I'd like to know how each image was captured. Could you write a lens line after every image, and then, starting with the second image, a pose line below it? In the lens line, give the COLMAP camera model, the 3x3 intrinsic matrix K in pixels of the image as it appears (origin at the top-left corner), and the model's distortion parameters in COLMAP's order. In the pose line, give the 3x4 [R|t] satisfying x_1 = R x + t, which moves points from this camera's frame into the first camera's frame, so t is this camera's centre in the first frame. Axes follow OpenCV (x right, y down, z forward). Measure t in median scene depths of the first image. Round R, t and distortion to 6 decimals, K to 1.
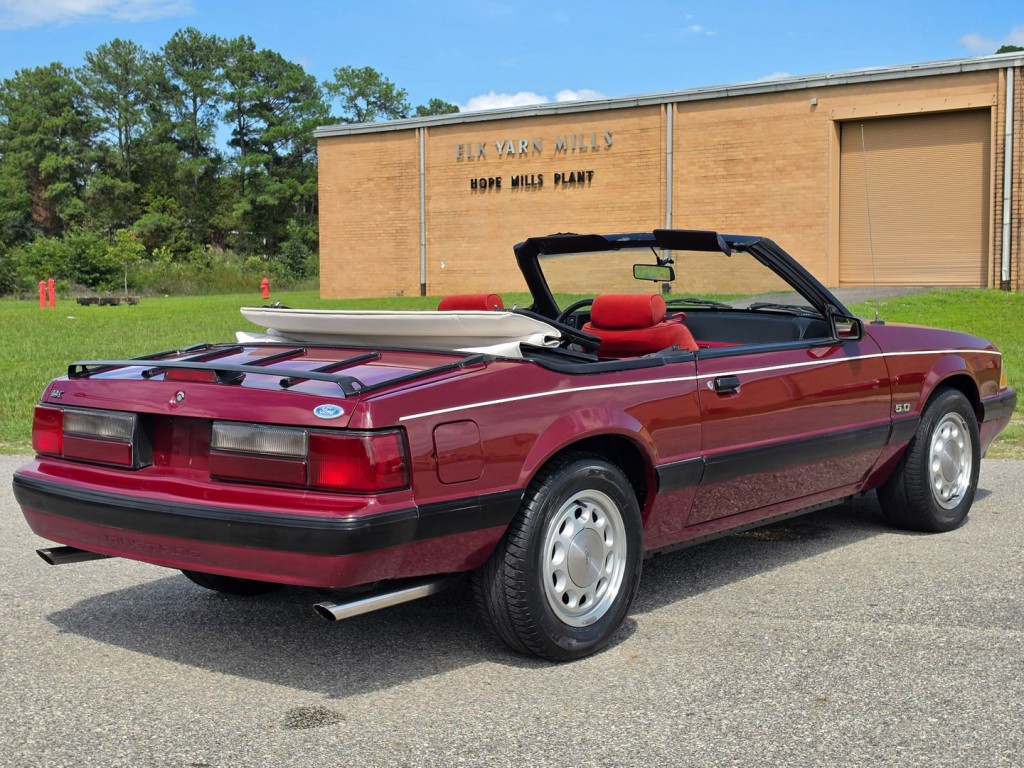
lens RADIAL K [[1546.0, 0, 504.9], [0, 1546.0, 394.8], [0, 0, 1]] dist [0.091698, 0.000000]
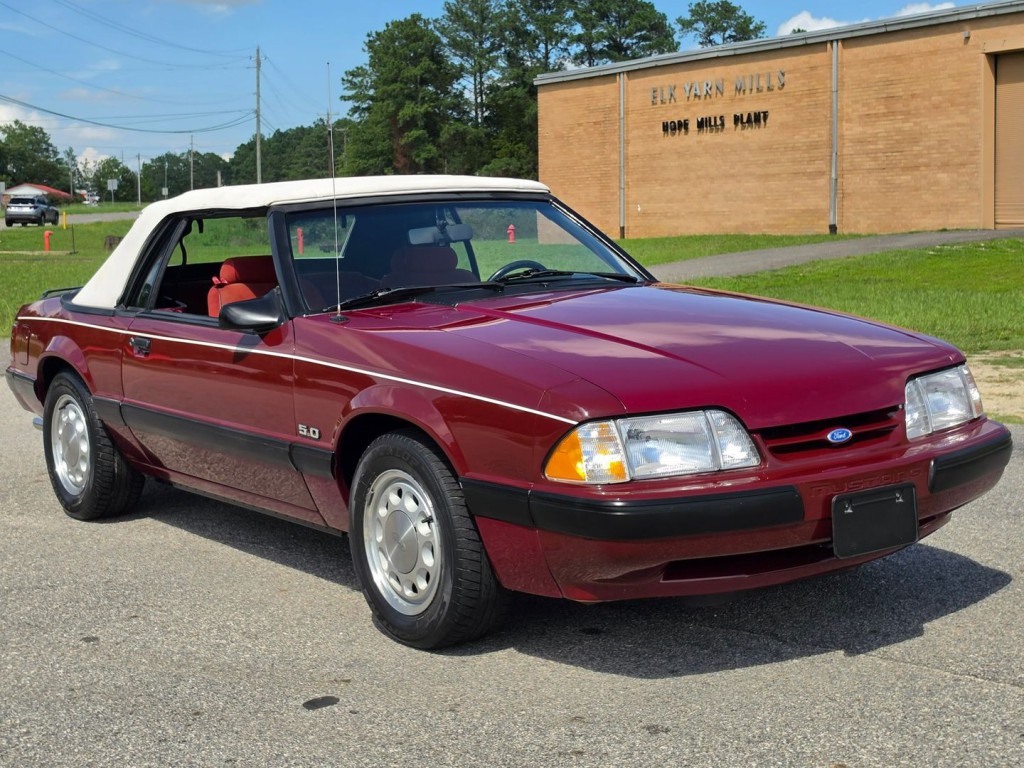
lens RADIAL K [[1619.0, 0, 485.5], [0, 1619.0, 311.5], [0, 0, 1]] dist [0.115799, 0.000000]
pose [[0.956623, 0.009442, -0.291177, 0.187381], [-0.014392, 0.999786, -0.014866, 0.000020], [0.290975, 0.018412, 0.956554, -0.034714]]
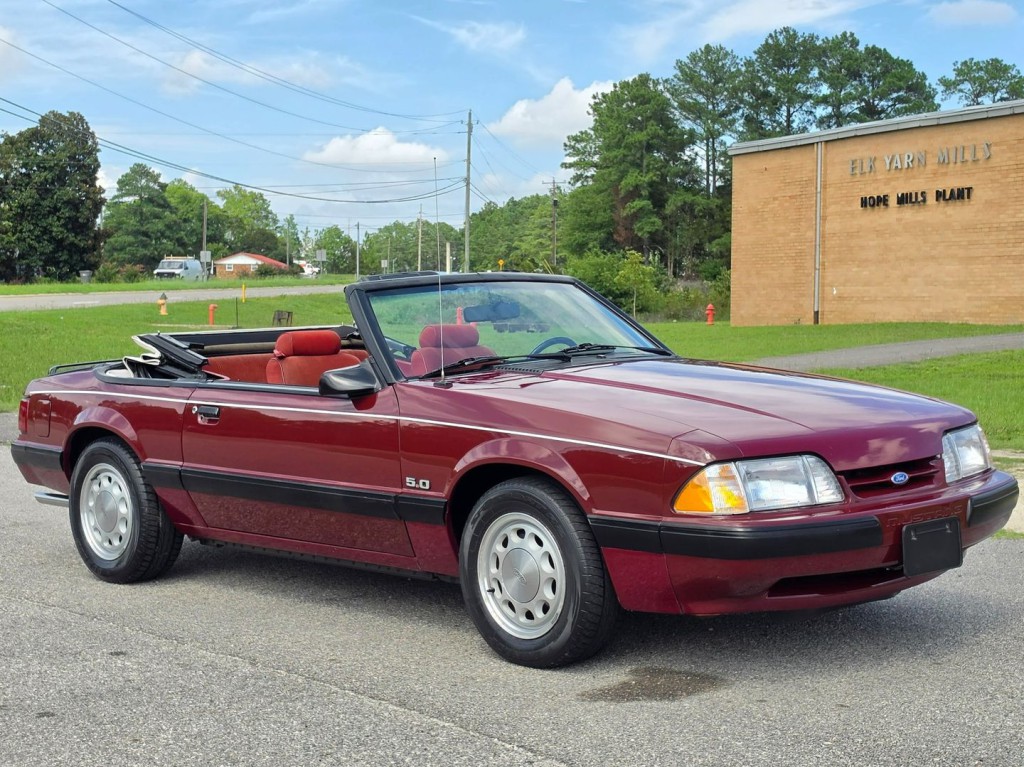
lens RADIAL K [[1802.3, 0, 517.4], [0, 1802.3, 375.0], [0, 0, 1]] dist [0.126475, 0.000000]
pose [[0.911336, 0.028854, -0.410651, 0.250137], [-0.043026, 0.998753, -0.025310, 0.000079], [0.409409, 0.040734, 0.911441, -0.047858]]
